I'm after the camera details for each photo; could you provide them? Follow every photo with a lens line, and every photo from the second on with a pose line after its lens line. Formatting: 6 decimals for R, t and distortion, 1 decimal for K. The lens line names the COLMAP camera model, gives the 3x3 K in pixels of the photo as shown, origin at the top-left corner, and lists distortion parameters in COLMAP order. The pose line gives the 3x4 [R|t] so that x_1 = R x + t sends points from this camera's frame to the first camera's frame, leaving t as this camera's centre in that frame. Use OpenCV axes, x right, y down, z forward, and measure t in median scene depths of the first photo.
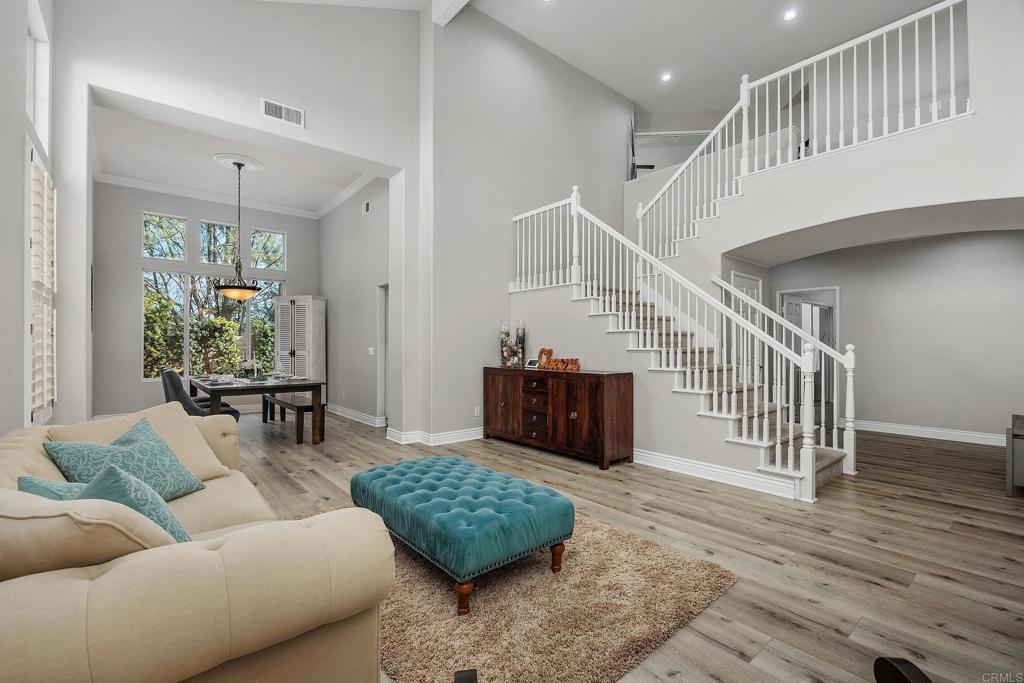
lens RADIAL K [[447.5, 0, 505.8], [0, 447.5, 345.9], [0, 0, 1]] dist [-0.001120, -0.000156]
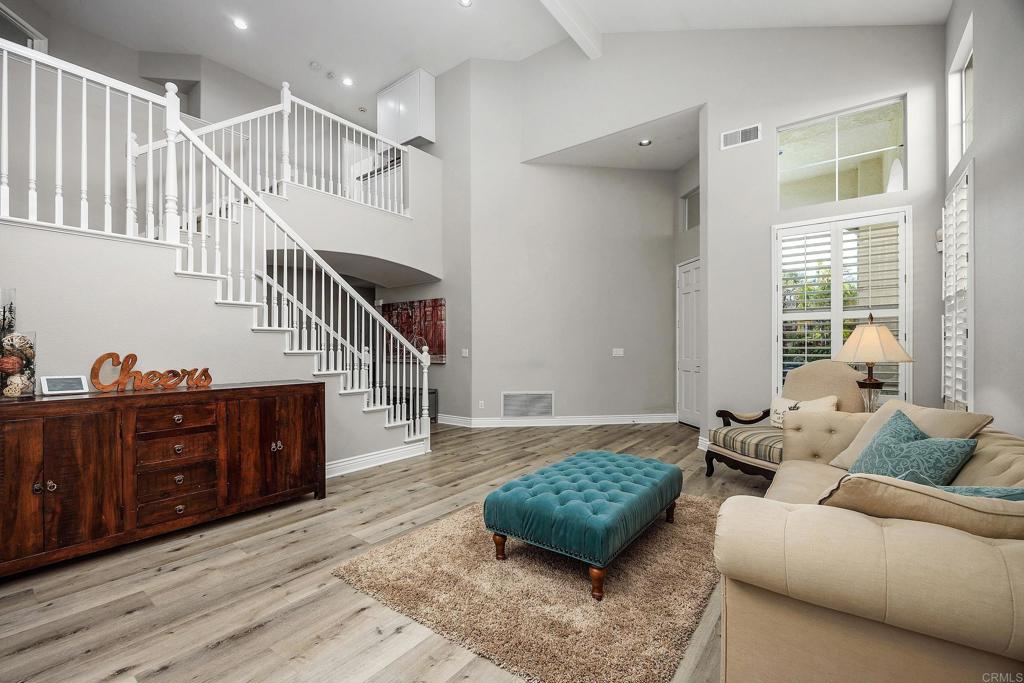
lens RADIAL K [[447.5, 0, 505.8], [0, 447.5, 345.9], [0, 0, 1]] dist [-0.001120, -0.000156]
pose [[-0.231687, 0.000913, 0.972790, -0.700390], [-0.002961, 0.999994, -0.001644, -0.003969], [-0.972786, -0.003262, -0.231683, 0.911929]]
